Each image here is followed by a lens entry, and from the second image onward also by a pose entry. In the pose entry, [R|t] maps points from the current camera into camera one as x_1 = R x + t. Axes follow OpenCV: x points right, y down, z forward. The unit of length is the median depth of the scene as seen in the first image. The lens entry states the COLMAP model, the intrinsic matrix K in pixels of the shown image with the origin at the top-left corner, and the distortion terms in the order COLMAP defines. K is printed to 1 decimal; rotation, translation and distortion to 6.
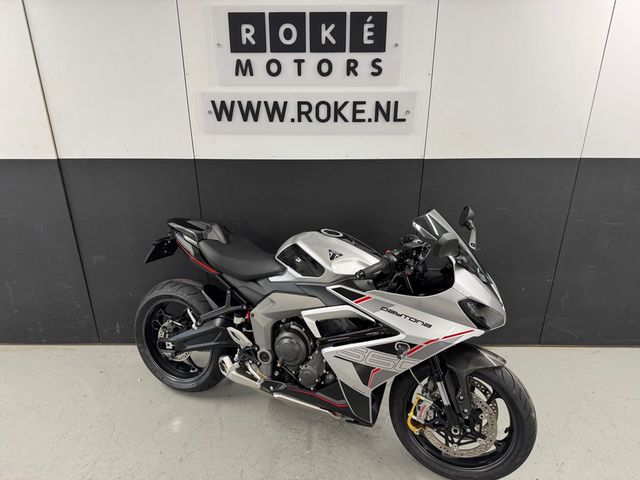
lens RADIAL K [[460.4, 0, 320.0], [0, 460.4, 241.9], [0, 0, 1]] dist [0.024345, -0.014292]
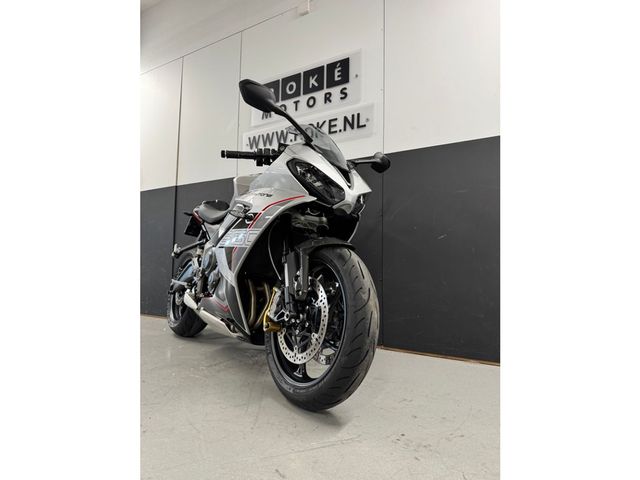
lens RADIAL K [[352.3, 0, 319.3], [0, 352.3, 237.1], [0, 0, 1]] dist [0.008678, -0.000155]
pose [[0.868255, -0.029528, -0.495238, 0.565982], [-0.205364, 0.887298, -0.412950, 0.446245], [0.451617, 0.460250, 0.764338, 0.365586]]
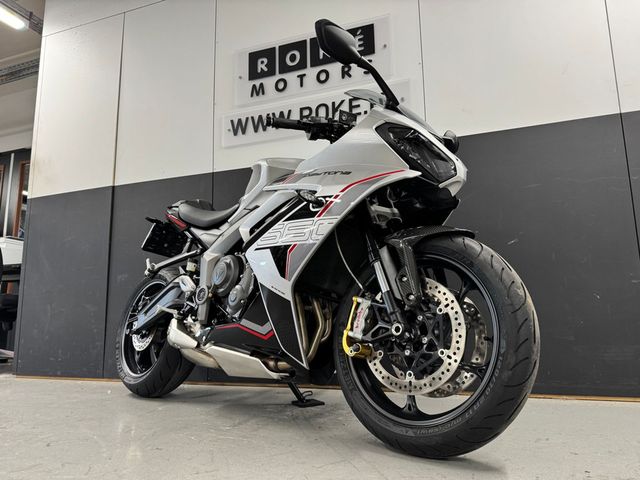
lens RADIAL K [[460.4, 0, 319.3], [0, 460.4, 238.2], [0, 0, 1]] dist [0.024345, -0.014292]
pose [[0.941313, -0.075430, -0.328998, 0.340315], [-0.113210, 0.847695, -0.518264, 0.532976], [0.317982, 0.525094, 0.789407, 0.324084]]
